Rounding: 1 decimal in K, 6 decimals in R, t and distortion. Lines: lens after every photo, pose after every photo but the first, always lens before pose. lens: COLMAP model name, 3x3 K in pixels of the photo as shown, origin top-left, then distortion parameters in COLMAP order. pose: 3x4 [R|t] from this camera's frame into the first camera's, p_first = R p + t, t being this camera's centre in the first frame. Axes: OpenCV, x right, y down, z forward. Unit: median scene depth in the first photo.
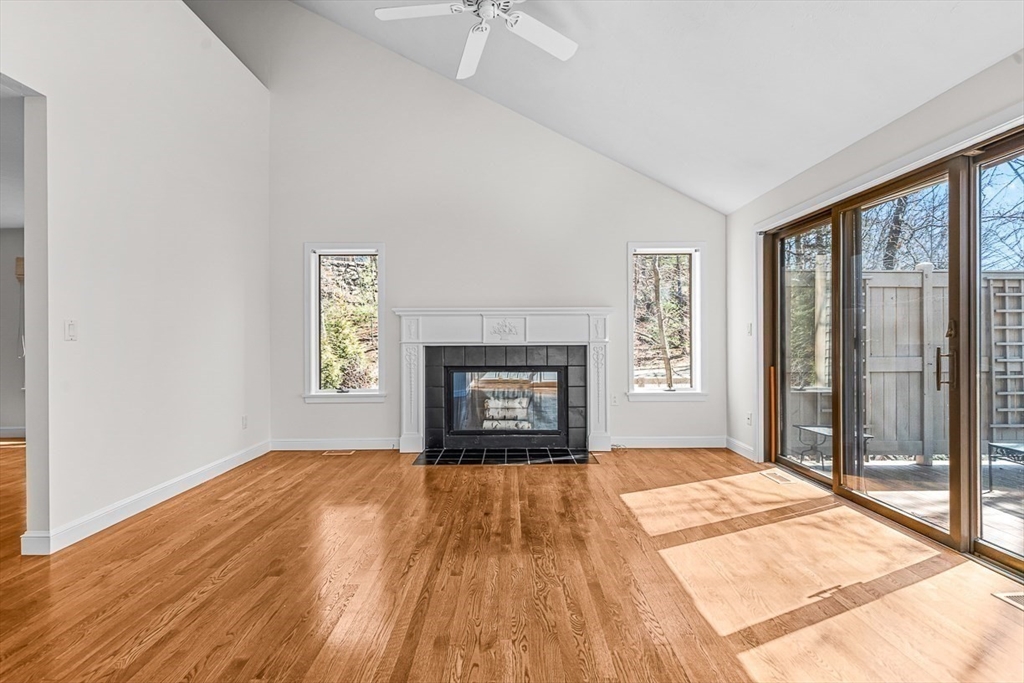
lens RADIAL K [[466.8, 0, 512.0], [0, 466.8, 341.5], [0, 0, 1]] dist [-0.000034, 0.000300]
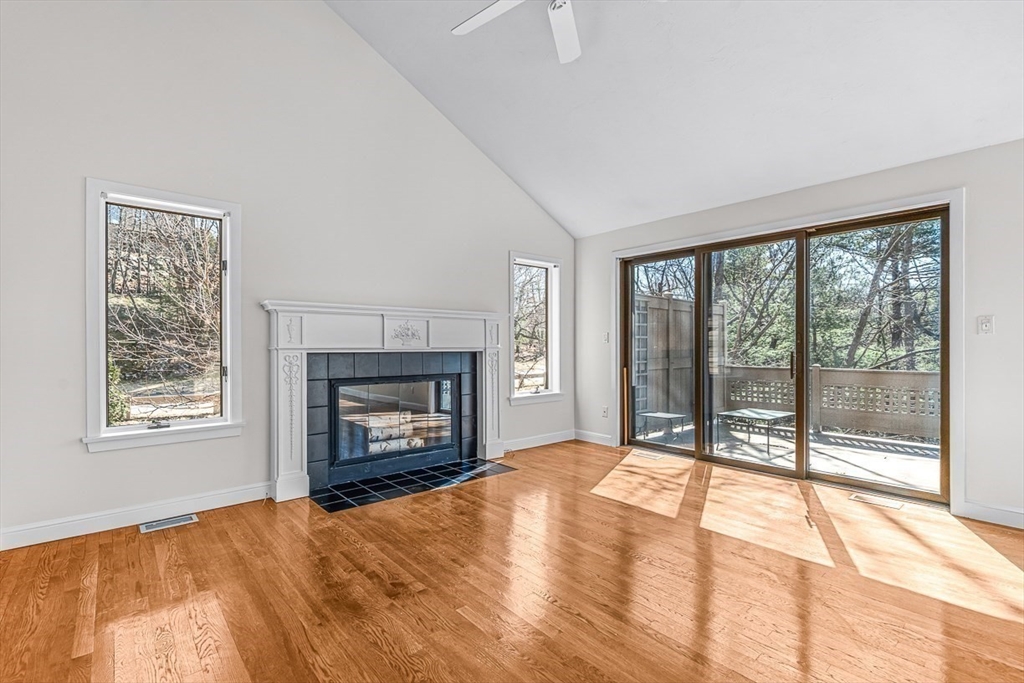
lens RADIAL K [[467.8, 0, 510.9], [0, 467.8, 350.8], [0, 0, 1]] dist [0.002944, 0.000220]
pose [[0.764695, -0.001350, 0.644391, -0.424132], [-0.002239, 0.999986, 0.004752, 0.002007], [-0.644388, -0.005077, 0.764682, 0.219258]]
